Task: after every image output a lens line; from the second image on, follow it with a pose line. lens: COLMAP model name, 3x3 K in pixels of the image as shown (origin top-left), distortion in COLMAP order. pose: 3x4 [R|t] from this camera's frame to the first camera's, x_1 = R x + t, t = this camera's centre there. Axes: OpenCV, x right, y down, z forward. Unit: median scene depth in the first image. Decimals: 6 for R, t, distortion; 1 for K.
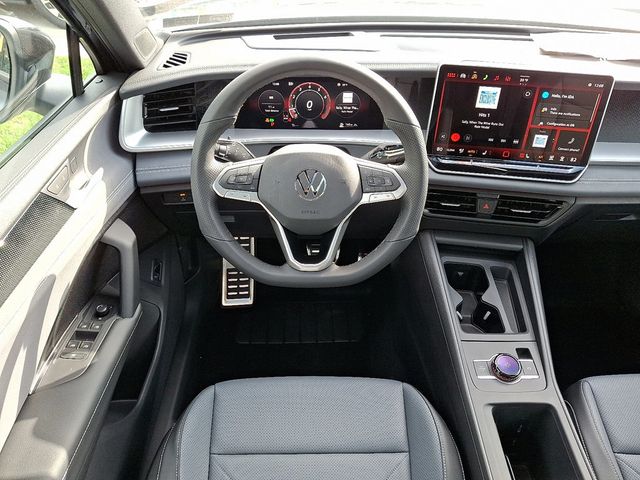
lens RADIAL K [[473.3, 0, 318.6], [0, 473.3, 239.9], [0, 0, 1]] dist [0.056325, -0.004726]
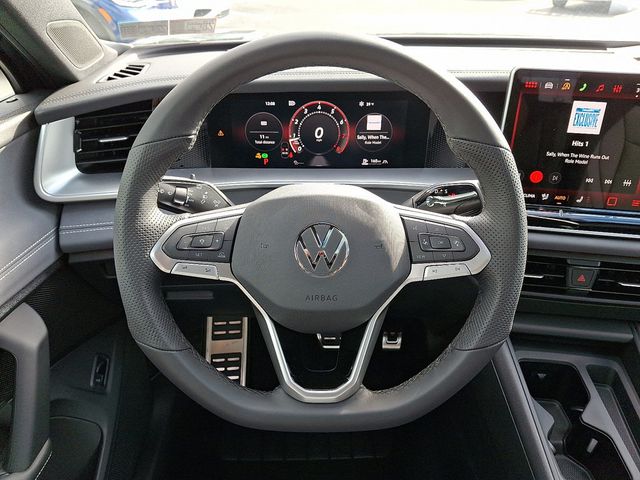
lens RADIAL K [[473.3, 0, 317.0], [0, 473.3, 239.6], [0, 0, 1]] dist [0.056325, -0.004726]
pose [[0.999751, -0.006026, -0.021490, -0.008640], [0.003362, 0.992533, -0.121927, -0.047922], [0.022064, 0.121824, 0.992306, 0.347818]]
